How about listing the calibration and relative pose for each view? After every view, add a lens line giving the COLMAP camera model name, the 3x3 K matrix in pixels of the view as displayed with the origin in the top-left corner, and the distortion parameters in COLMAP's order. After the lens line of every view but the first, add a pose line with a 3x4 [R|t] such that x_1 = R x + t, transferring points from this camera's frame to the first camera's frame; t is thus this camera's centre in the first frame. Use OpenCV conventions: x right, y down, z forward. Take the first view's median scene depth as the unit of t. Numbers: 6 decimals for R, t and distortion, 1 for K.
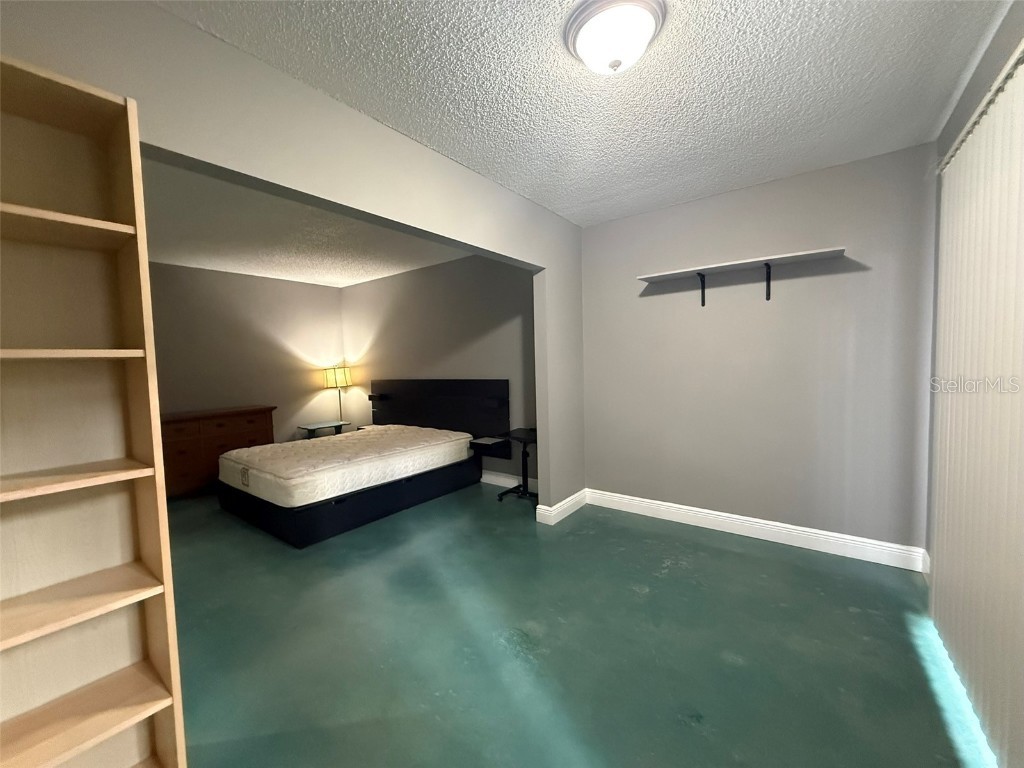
lens RADIAL K [[408.6, 0, 512.0], [0, 408.6, 384.0], [0, 0, 1]] dist [-0.000771, 0.000025]
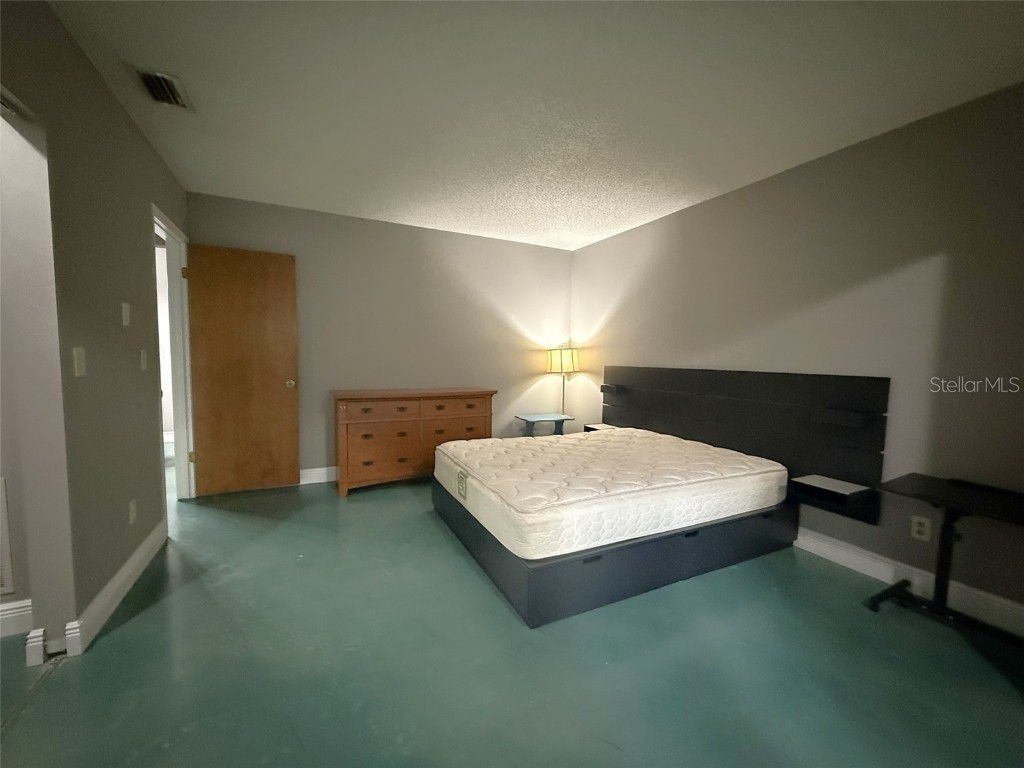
lens RADIAL K [[408.6, 0, 512.0], [0, 408.6, 384.0], [0, 0, 1]] dist [-0.000771, 0.000025]
pose [[0.896572, 0.075755, -0.436370, -0.208011], [-0.067988, 0.997126, 0.033415, 0.012654], [0.437648, -0.000291, 0.899147, 0.295604]]
